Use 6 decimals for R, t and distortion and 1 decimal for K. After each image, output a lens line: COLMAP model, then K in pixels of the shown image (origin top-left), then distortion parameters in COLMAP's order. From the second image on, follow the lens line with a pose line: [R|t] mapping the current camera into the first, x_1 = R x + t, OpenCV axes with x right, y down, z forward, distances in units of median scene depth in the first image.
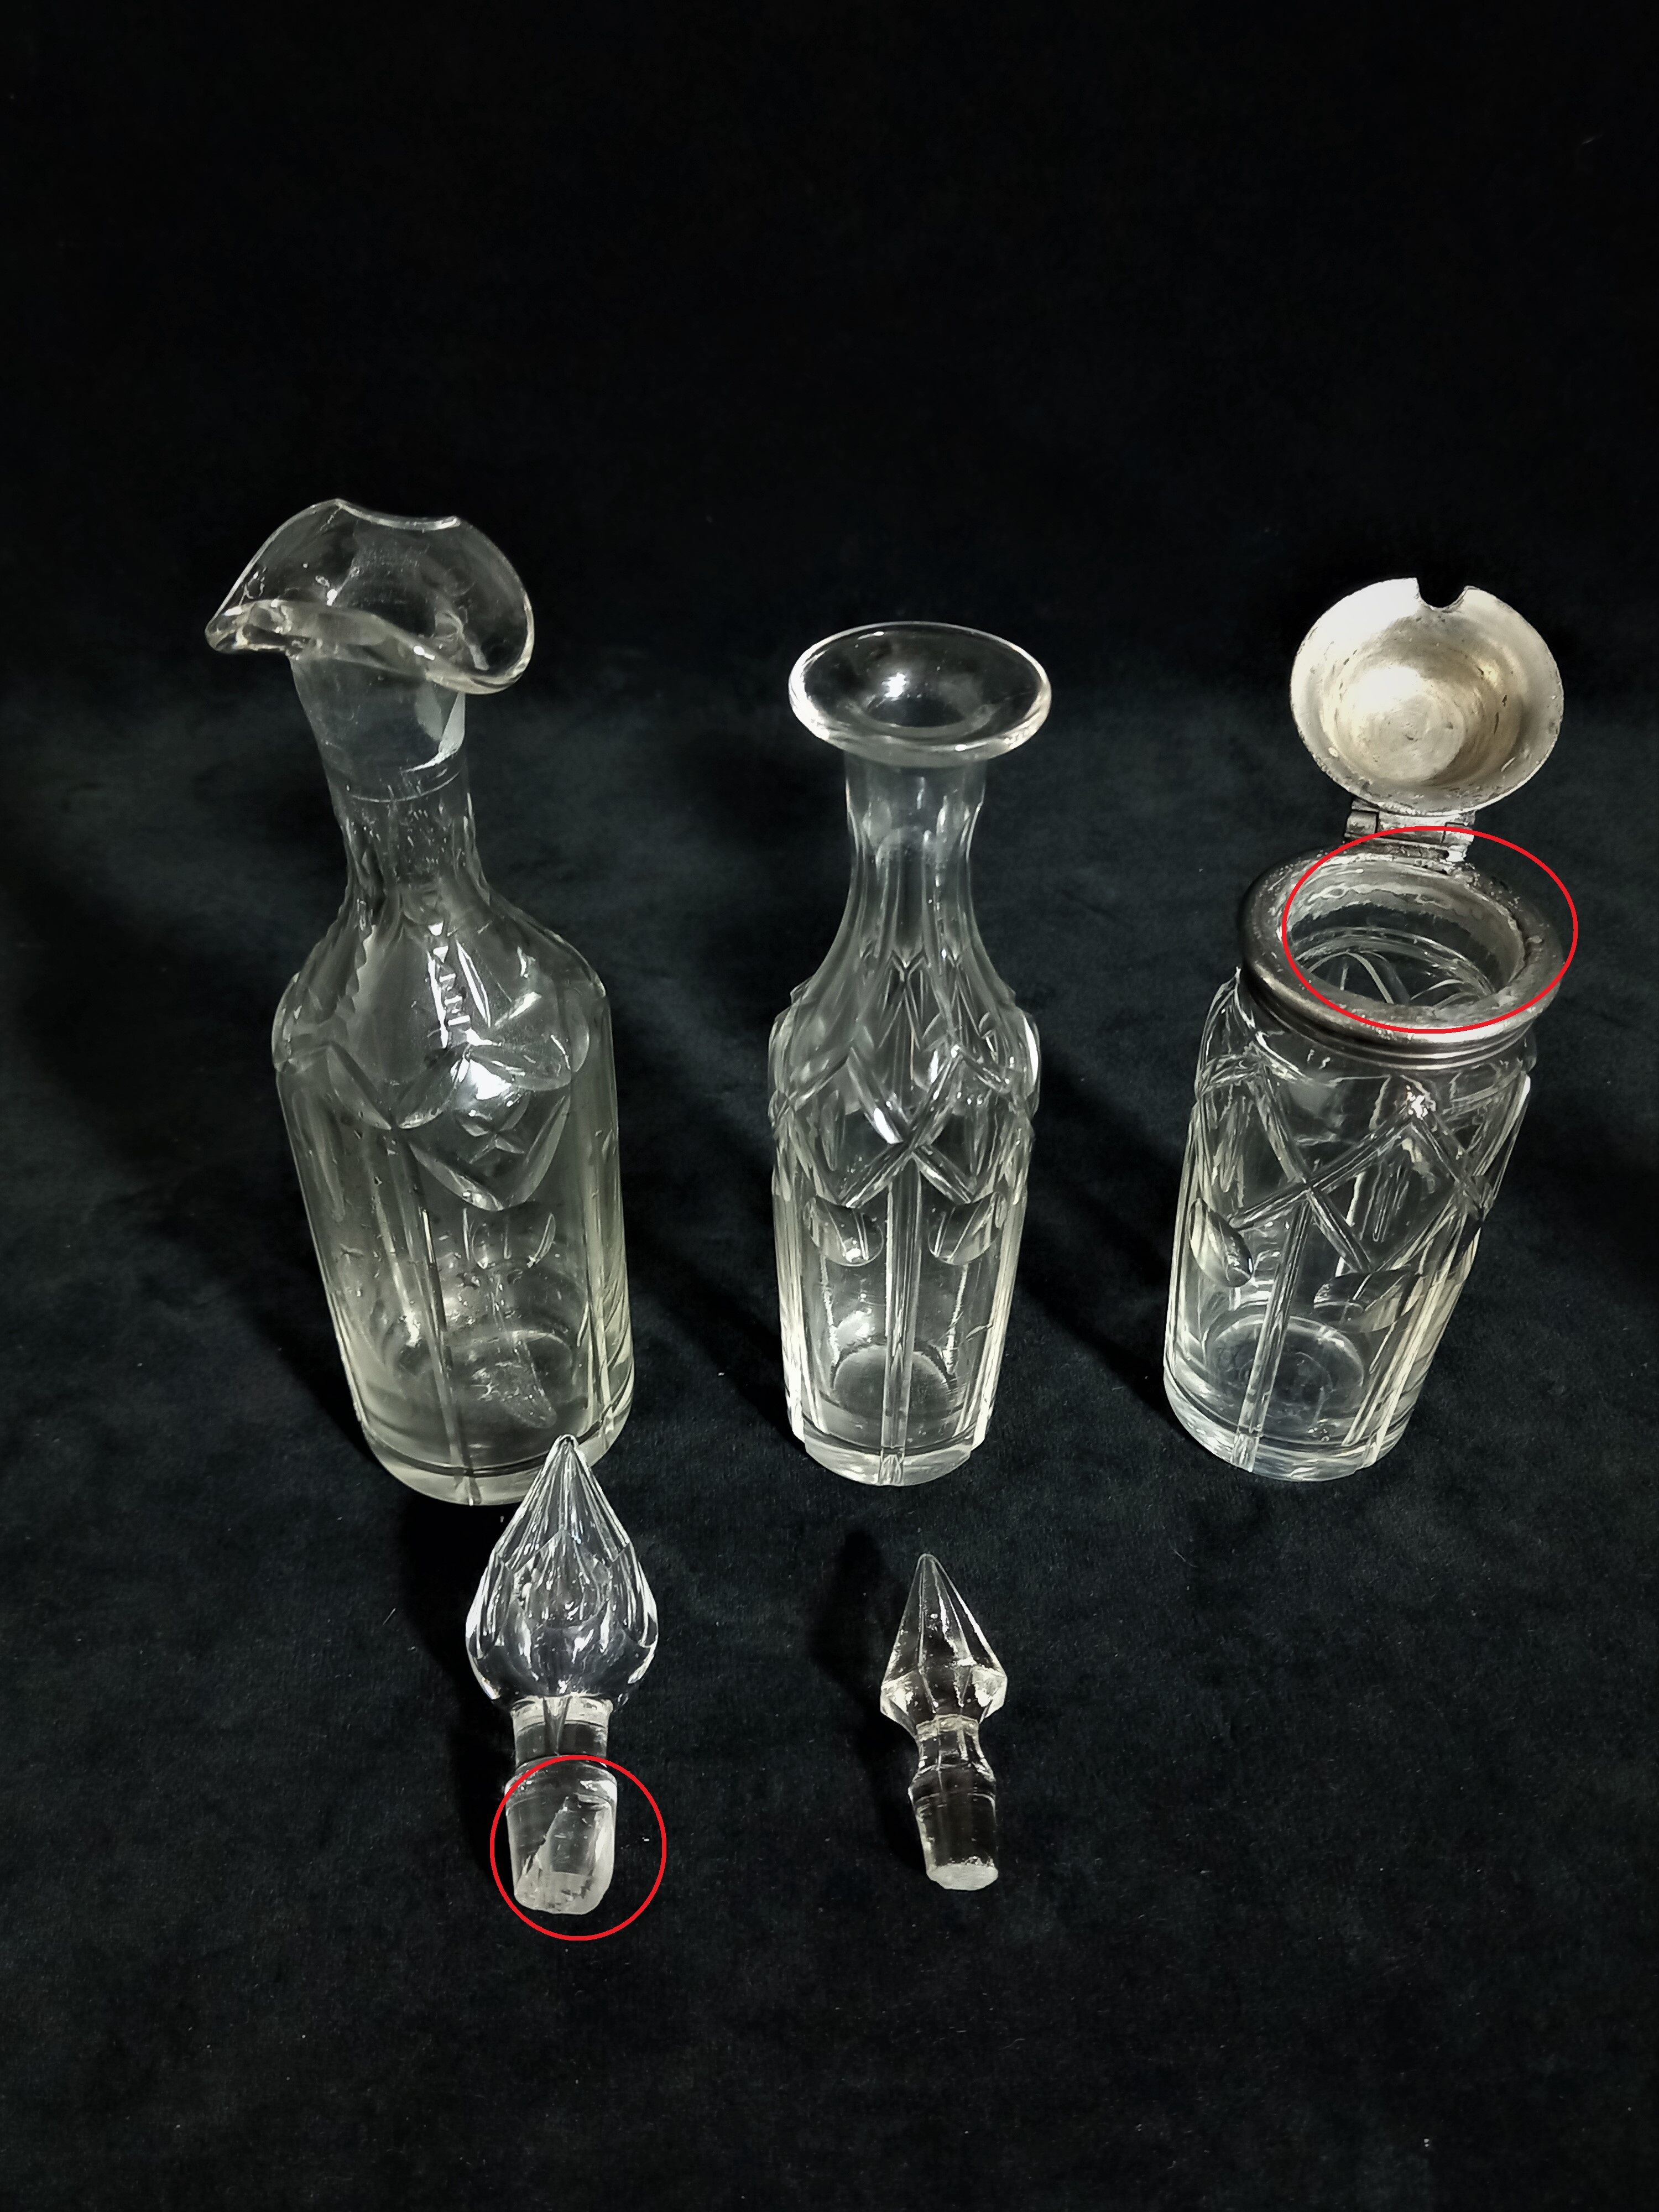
lens RADIAL K [[1847.0, 0, 829.5], [0, 1847.0, 1106.0], [0, 0, 1]] dist [0.008259, 0.006331]
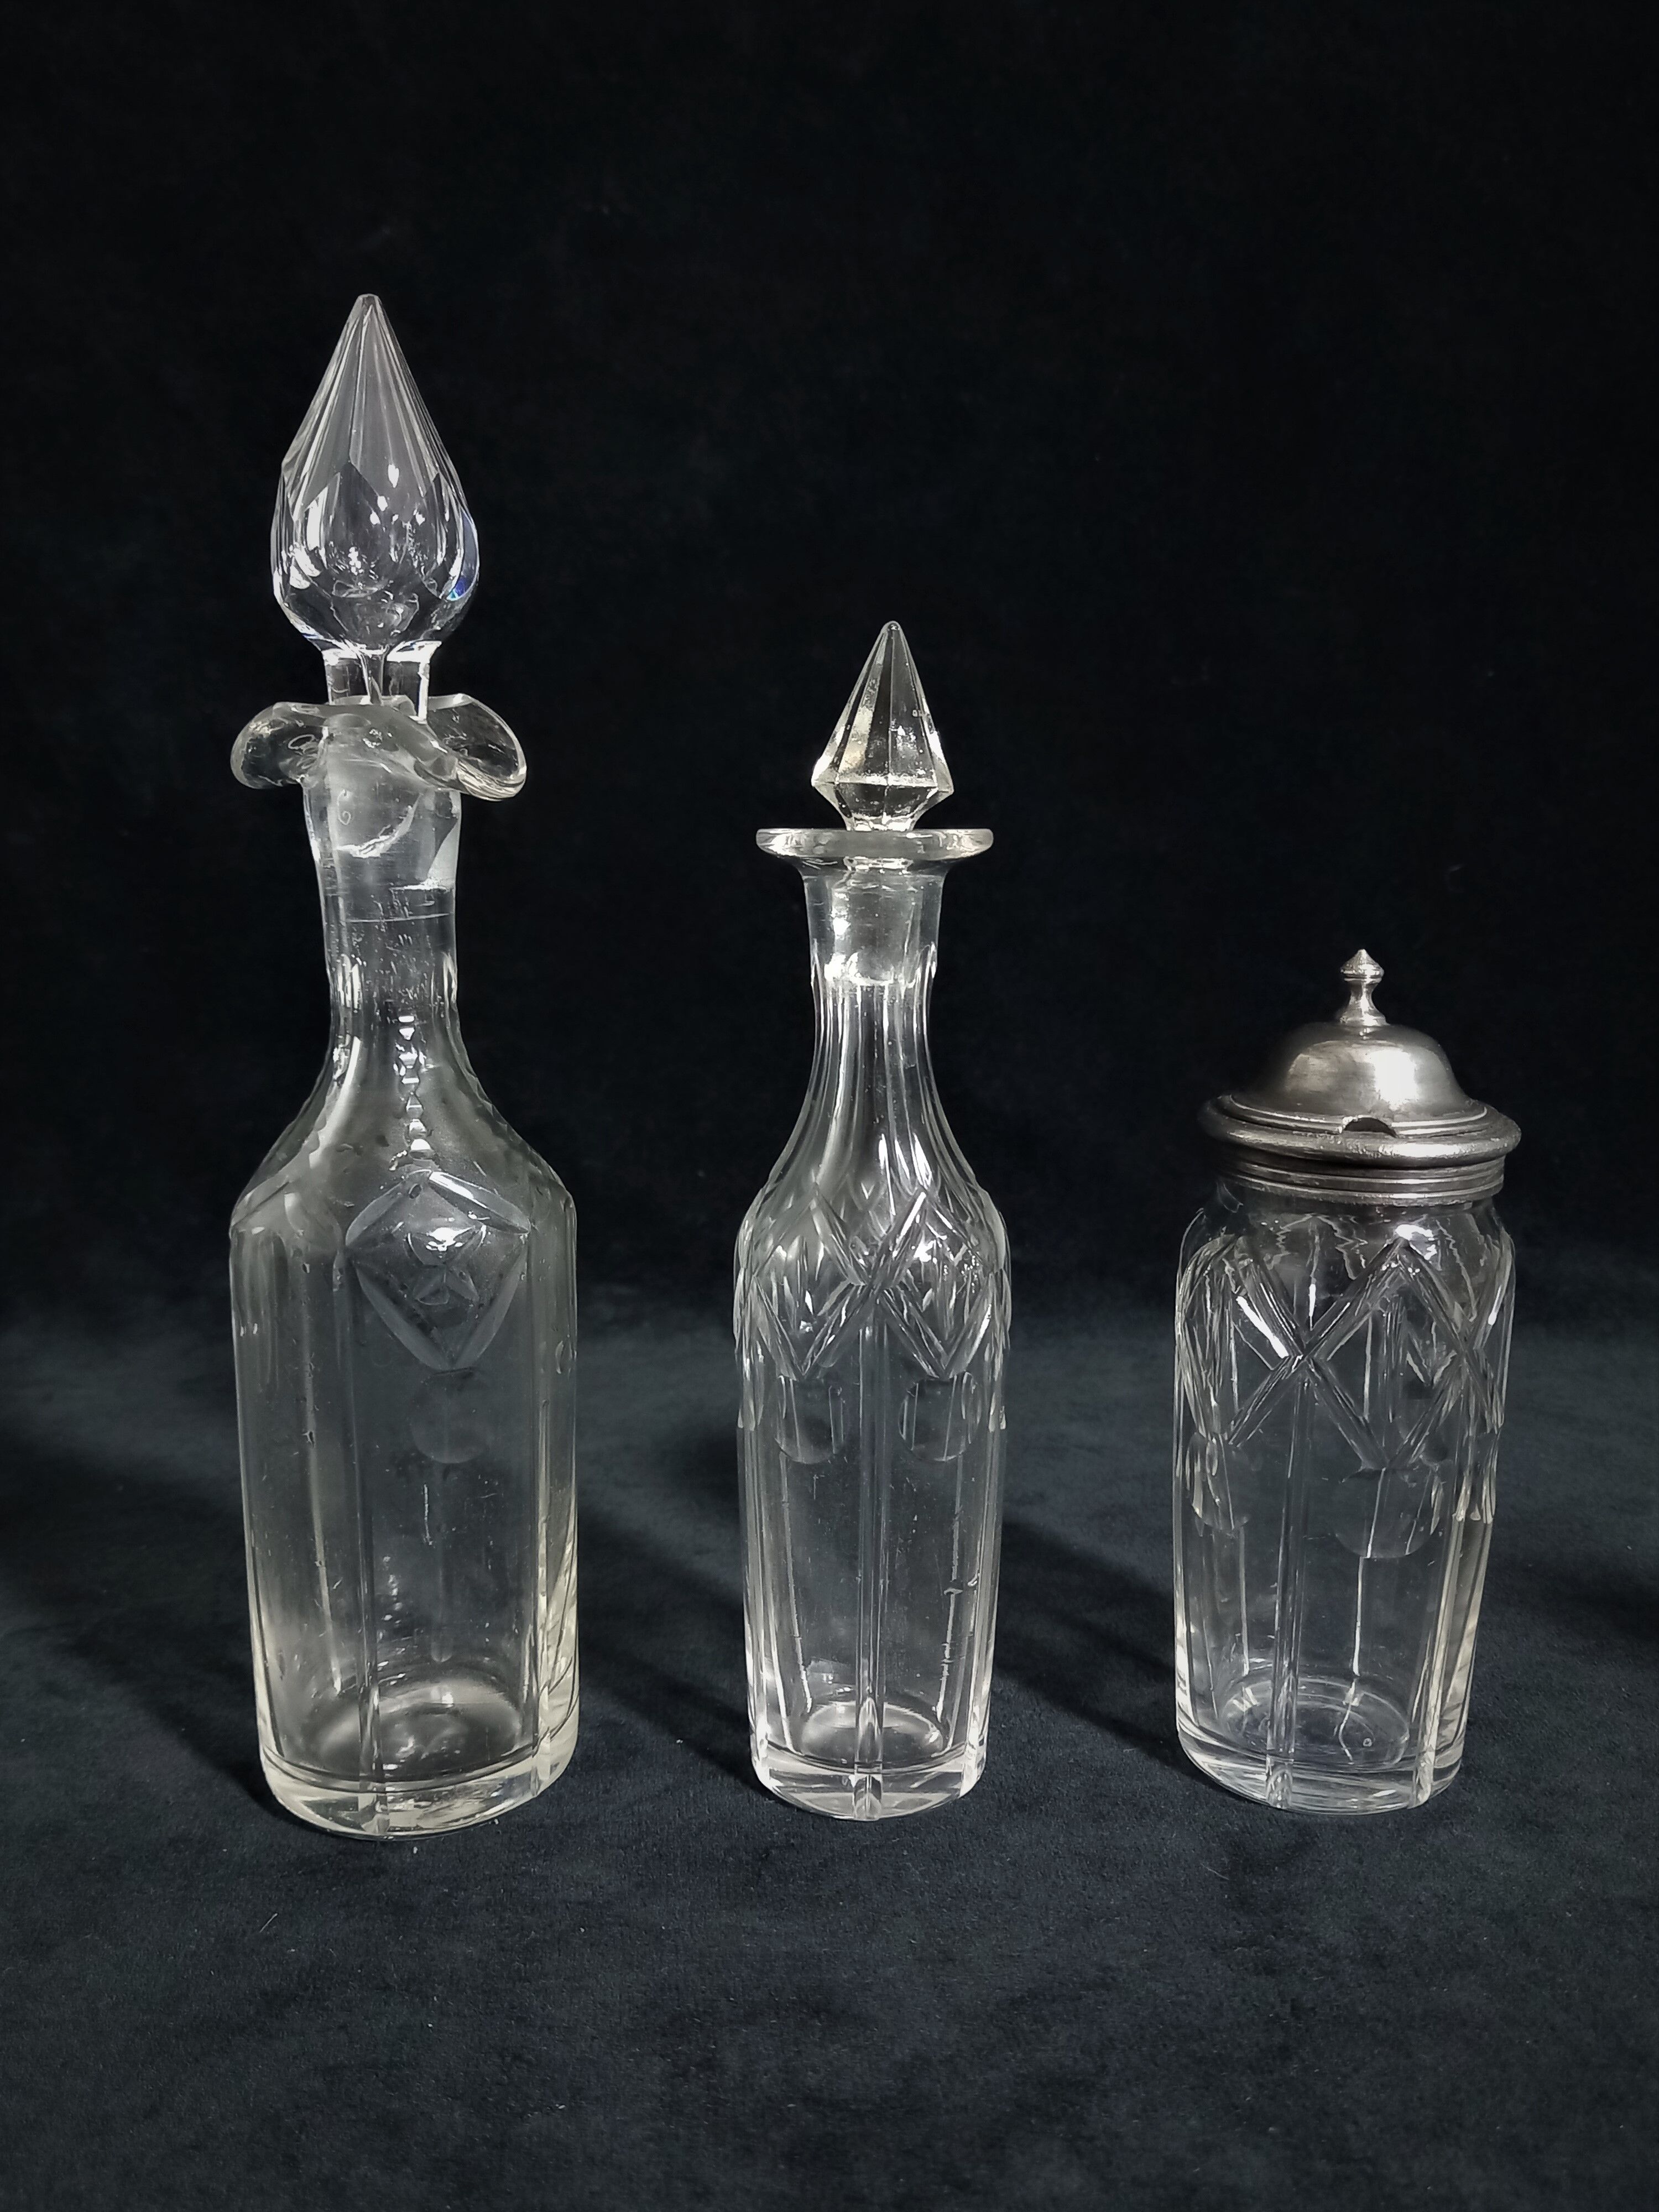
lens RADIAL K [[1849.0, 0, 827.1], [0, 1849.0, 1194.0], [0, 0, 1]] dist [0.003322, -0.012899]
pose [[0.999988, -0.003754, 0.003224, 0.010594], [0.004823, 0.885175, -0.465233, 0.342079], [-0.001108, 0.465243, 0.885182, 0.100585]]
